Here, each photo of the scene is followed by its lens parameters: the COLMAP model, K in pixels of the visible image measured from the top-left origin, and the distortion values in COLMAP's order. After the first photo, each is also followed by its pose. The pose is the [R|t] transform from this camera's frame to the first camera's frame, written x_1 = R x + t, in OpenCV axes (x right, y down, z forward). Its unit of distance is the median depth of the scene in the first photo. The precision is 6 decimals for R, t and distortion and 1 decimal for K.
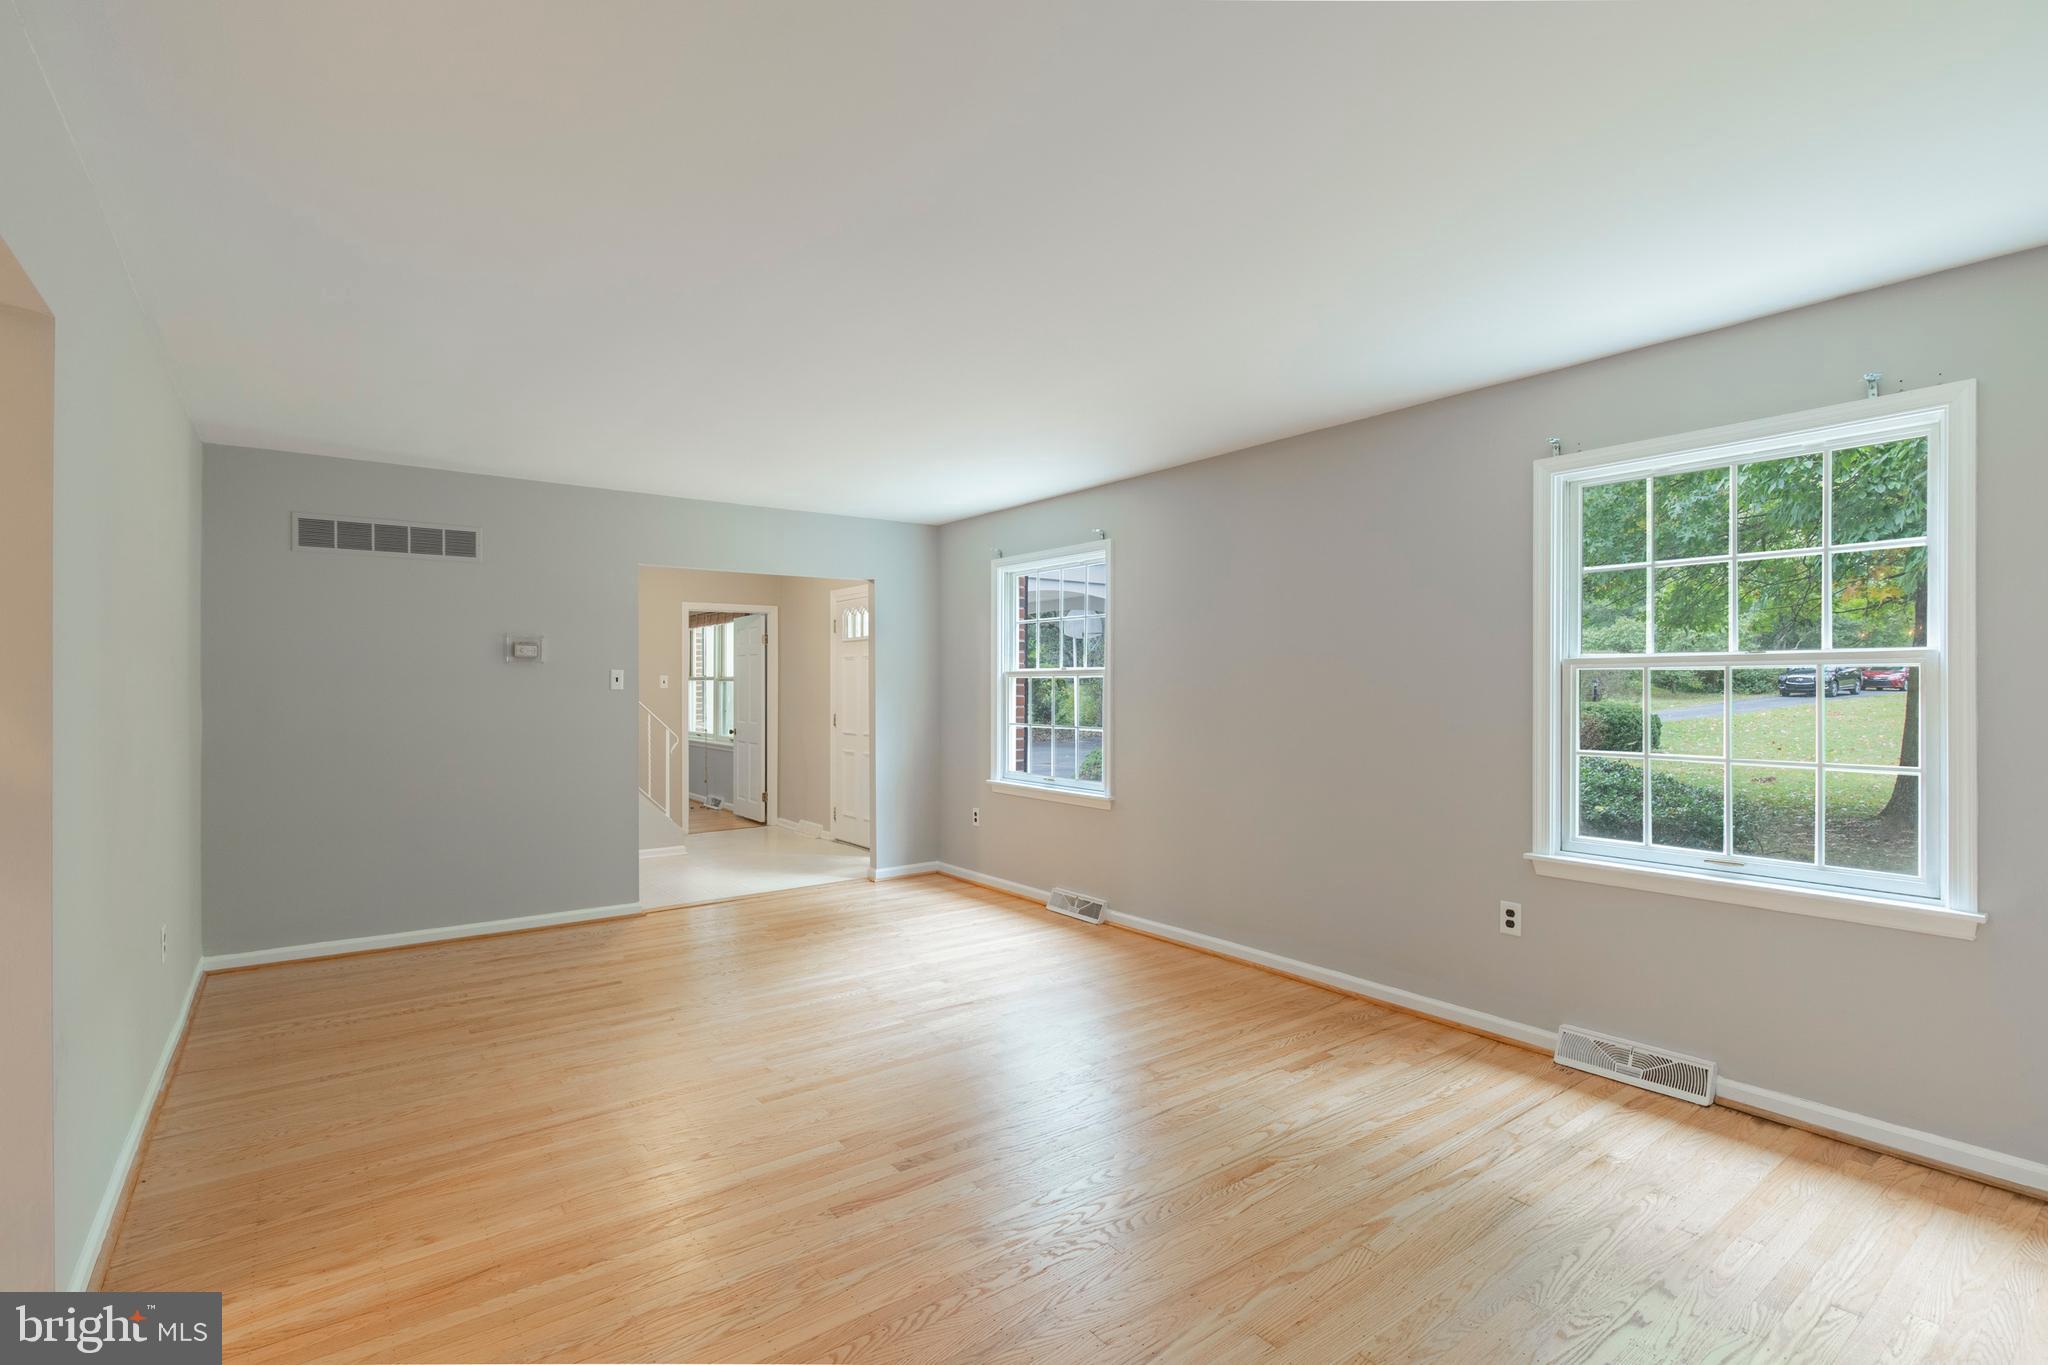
lens RADIAL K [[953.1, 0, 1005.2], [0, 953.1, 676.8], [0, 0, 1]] dist [0.020662, -0.003196]
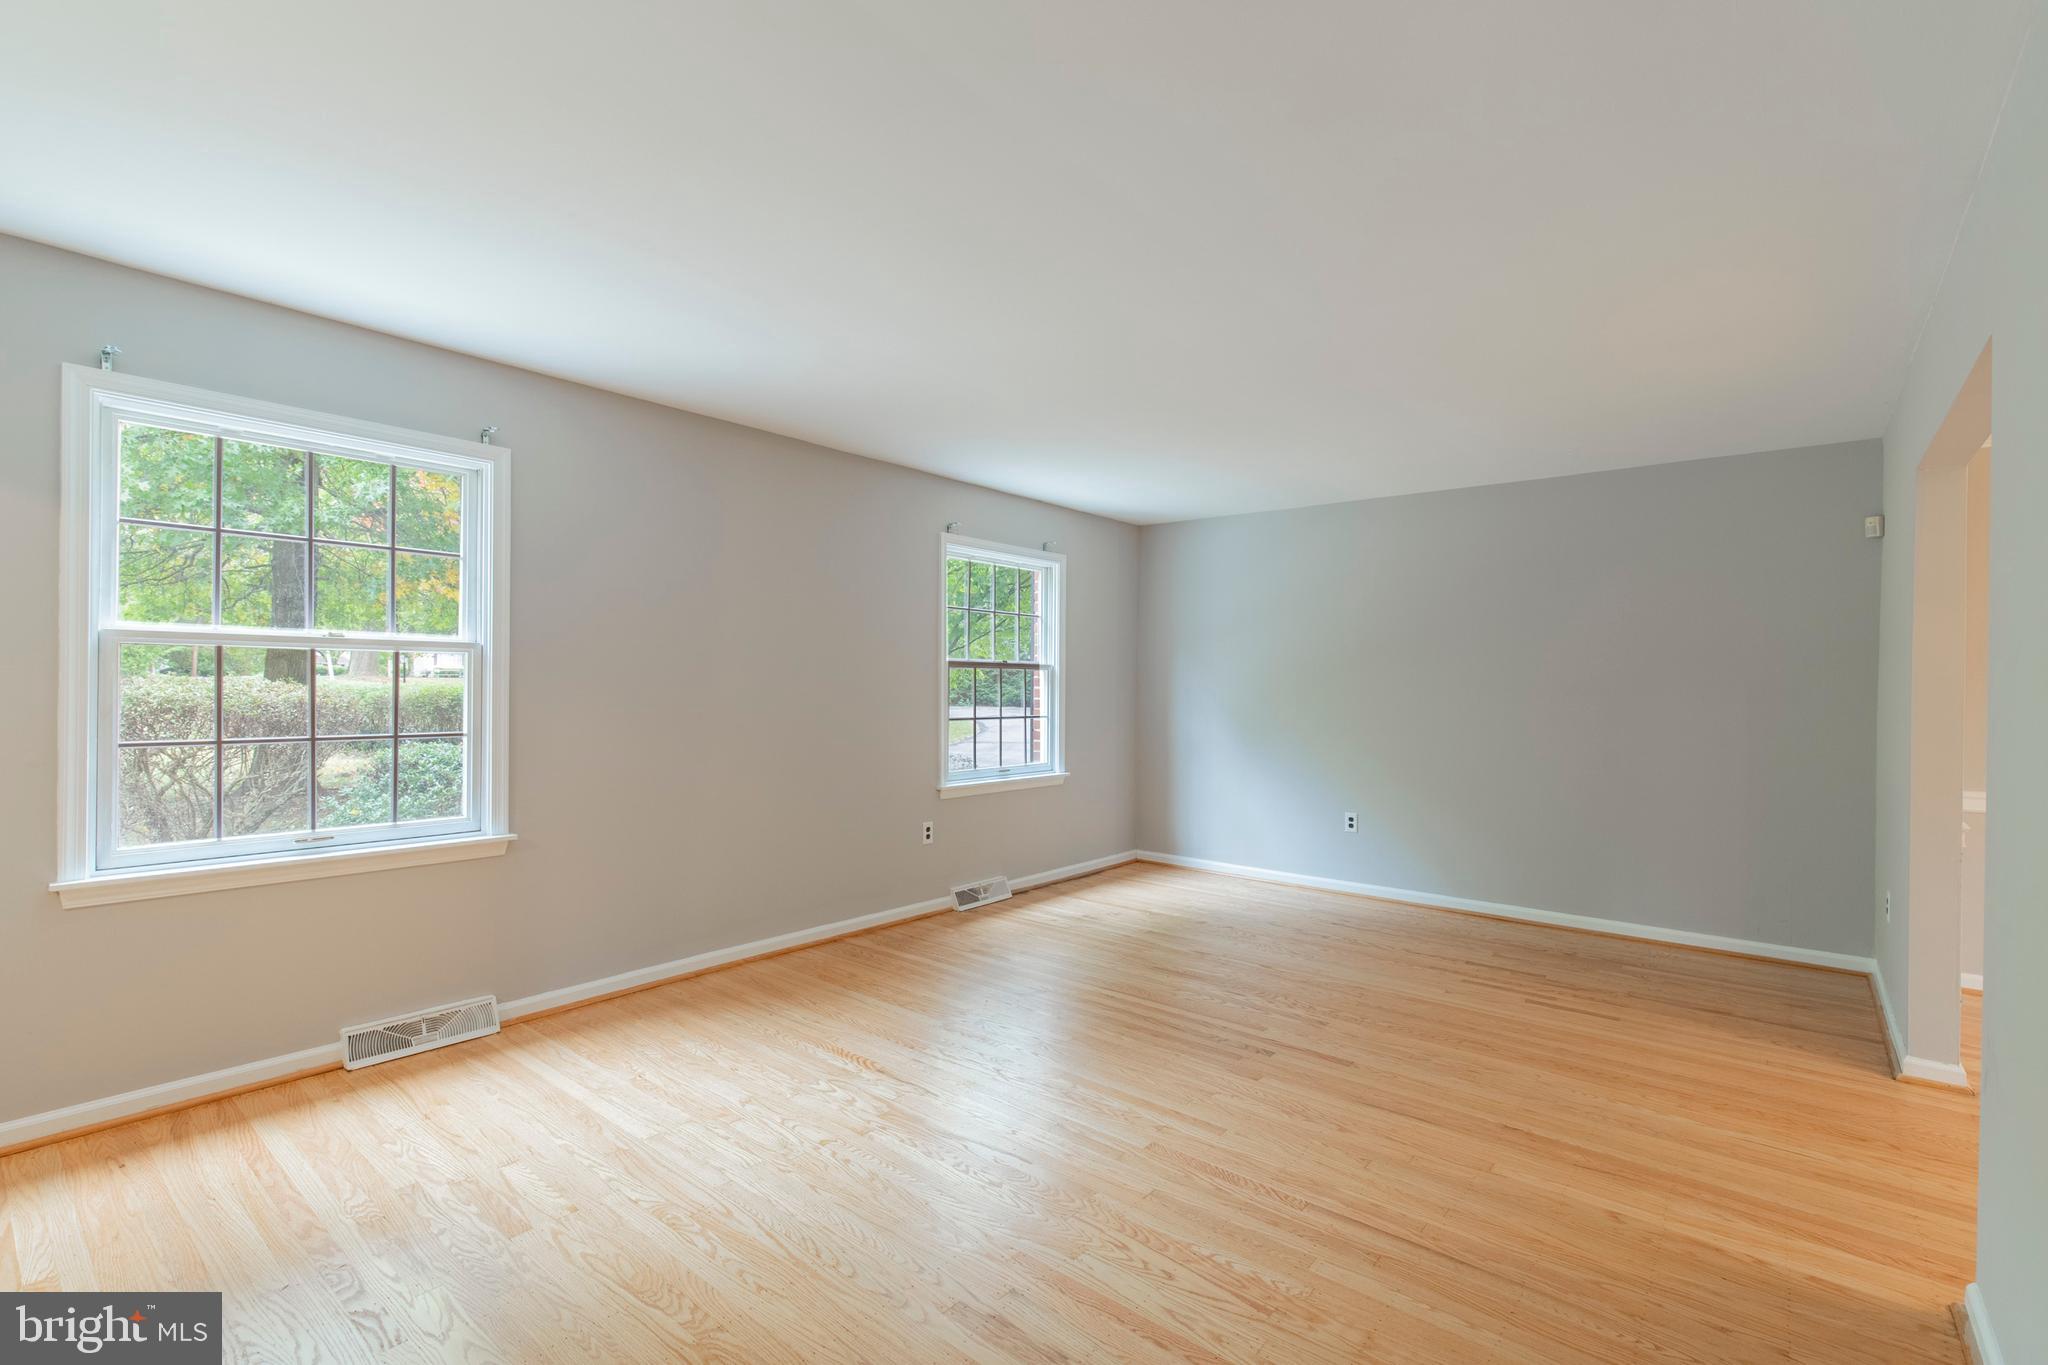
lens RADIAL K [[925.4, 0, 1016.7], [0, 925.4, 690.4], [0, 0, 1]] dist [-0.004732, 0.000420]
pose [[-0.235553, -0.015235, 0.971742, -0.797784], [-0.026953, 0.999595, 0.009138, 0.010495], [-0.971488, -0.024039, -0.235868, 1.065442]]
